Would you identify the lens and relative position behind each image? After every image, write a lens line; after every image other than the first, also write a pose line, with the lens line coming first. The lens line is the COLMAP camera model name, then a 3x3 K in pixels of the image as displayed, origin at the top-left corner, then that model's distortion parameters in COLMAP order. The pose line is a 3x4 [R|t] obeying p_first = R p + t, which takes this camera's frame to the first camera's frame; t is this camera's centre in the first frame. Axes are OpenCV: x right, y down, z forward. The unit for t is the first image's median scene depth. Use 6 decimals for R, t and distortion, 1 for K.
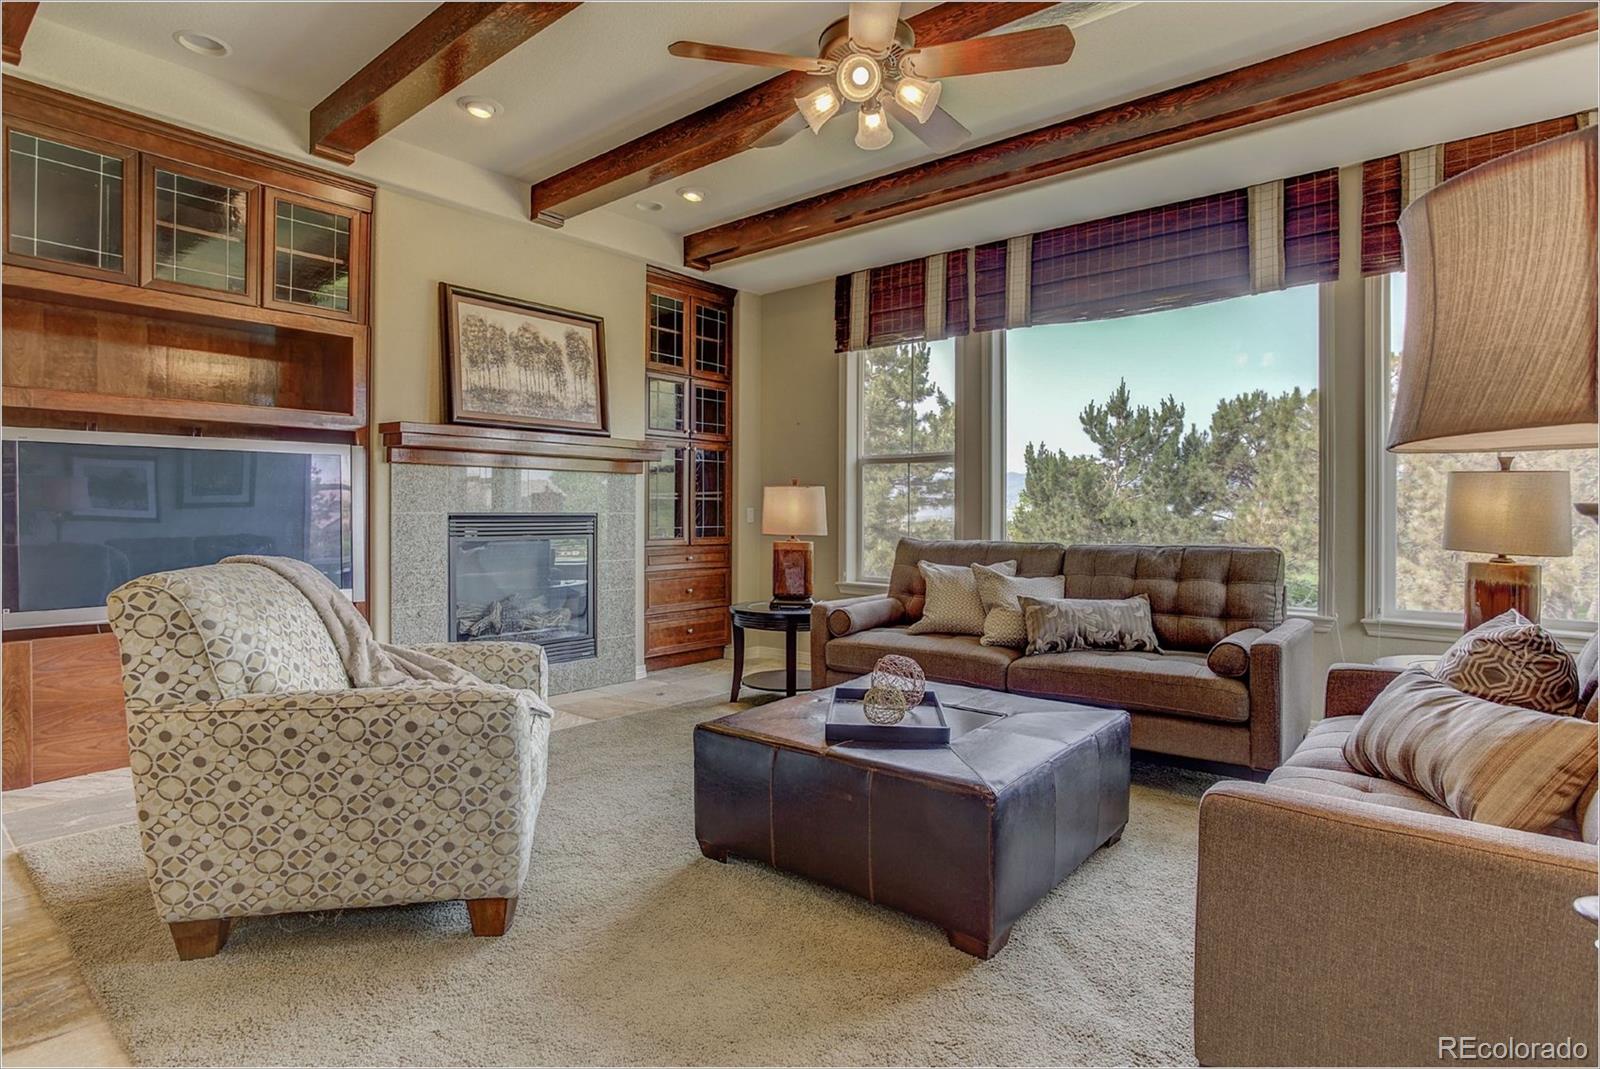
lens RADIAL K [[831.0, 0, 794.3], [0, 831.0, 531.6], [0, 0, 1]] dist [-0.095727, 0.030492]
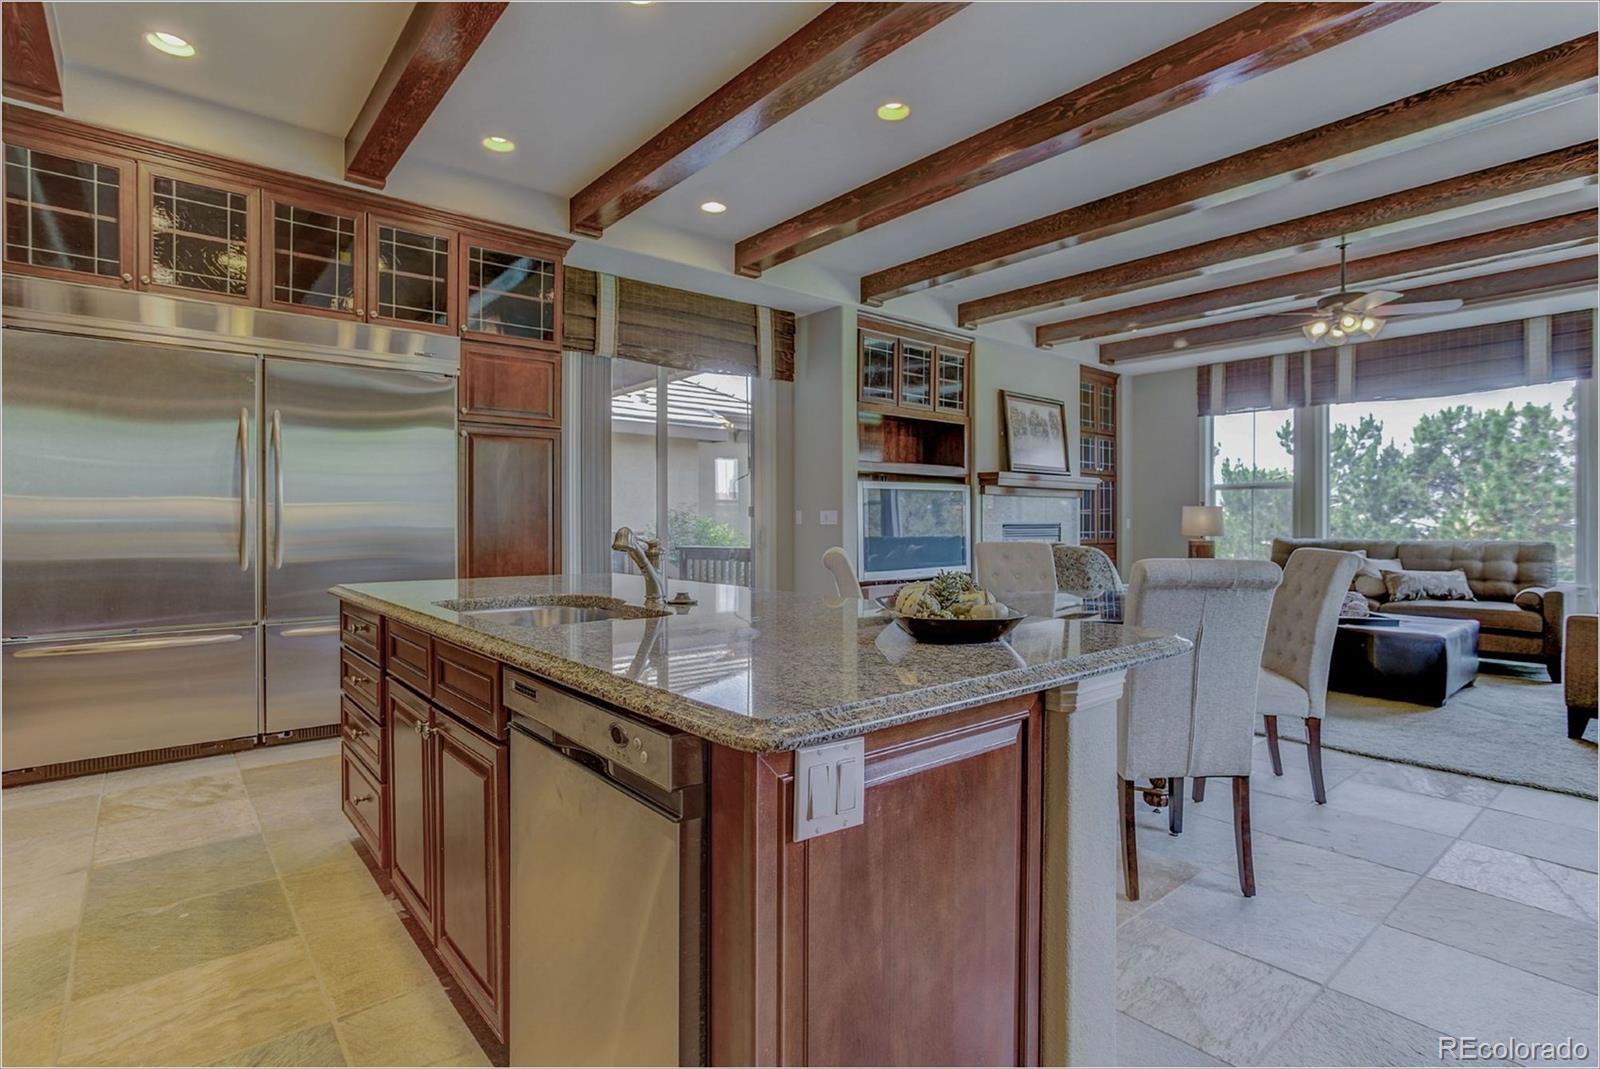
lens RADIAL K [[781.4, 0, 800.0], [0, 781.4, 534.5], [0, 0, 1]] dist [-0.062801, 0.022423]
pose [[0.983261, 0.000597, -0.182202, -0.468056], [-0.001574, 0.999985, -0.005217, 0.009650], [0.182196, 0.005417, 0.983247, -0.591469]]
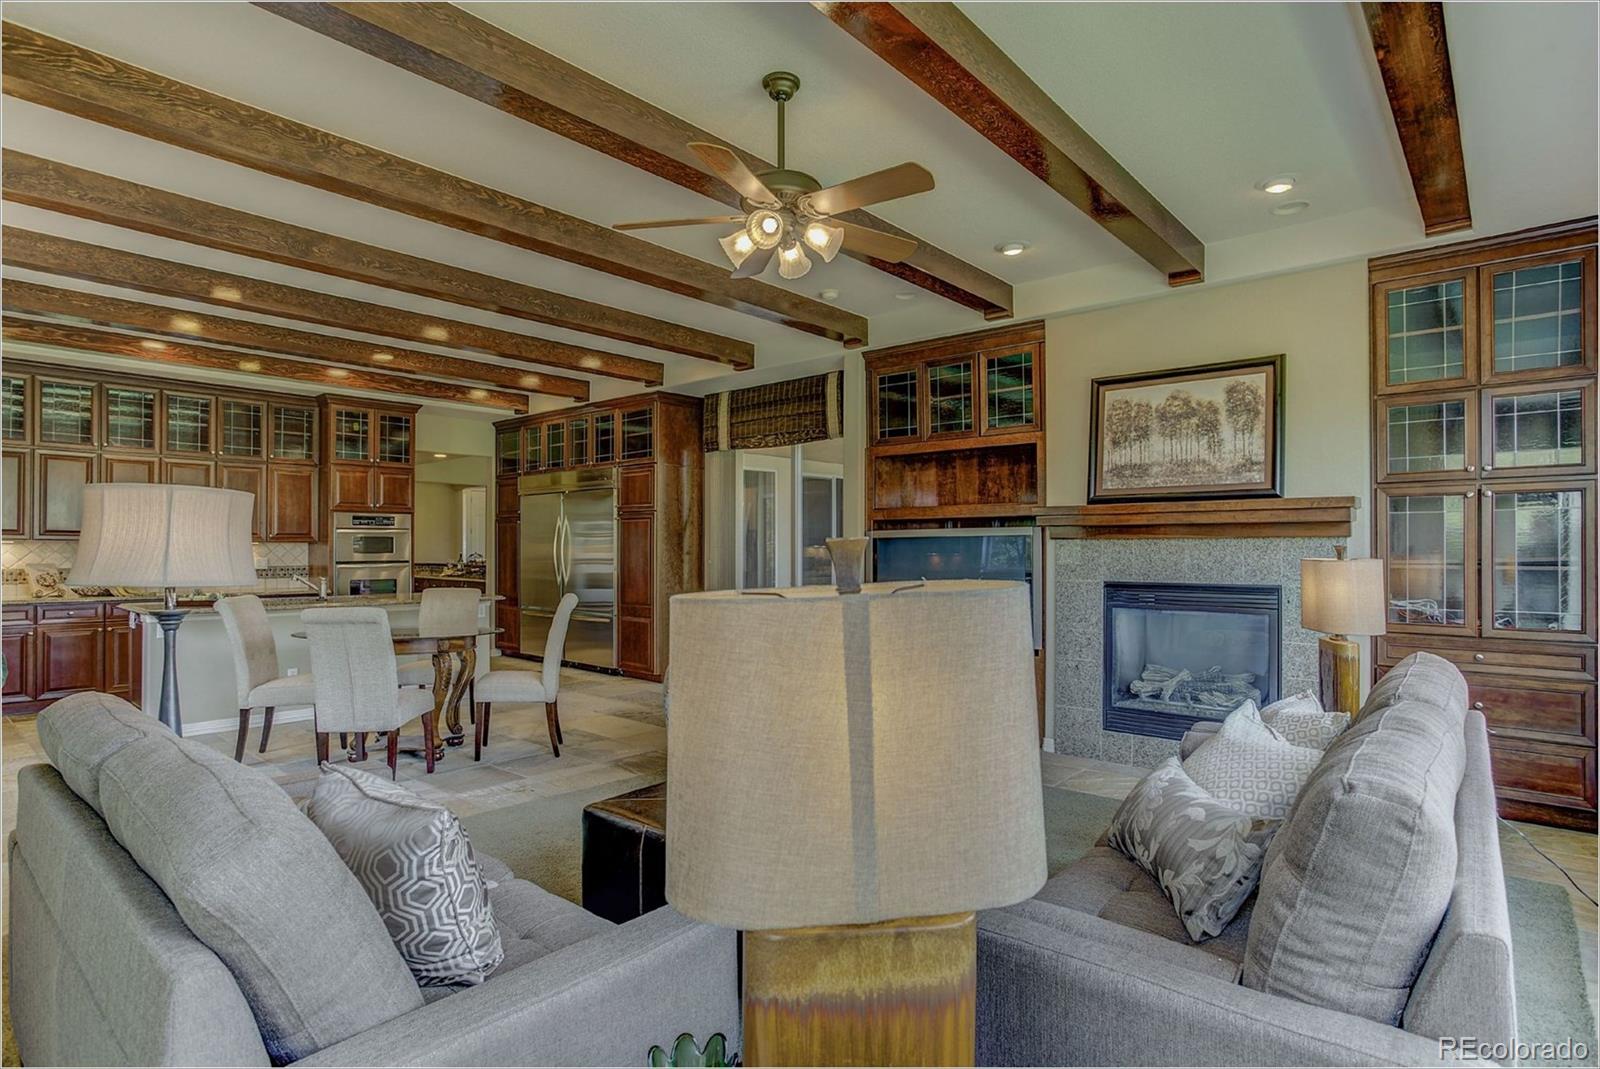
lens RADIAL K [[831.0, 0, 794.3], [0, 831.0, 531.6], [0, 0, 1]] dist [-0.095727, 0.030492]
pose [[-0.035824, -0.018207, -0.999192, 0.615987], [-0.019496, 0.999656, -0.017516, -0.053795], [0.999168, 0.018853, -0.036166, 0.531450]]
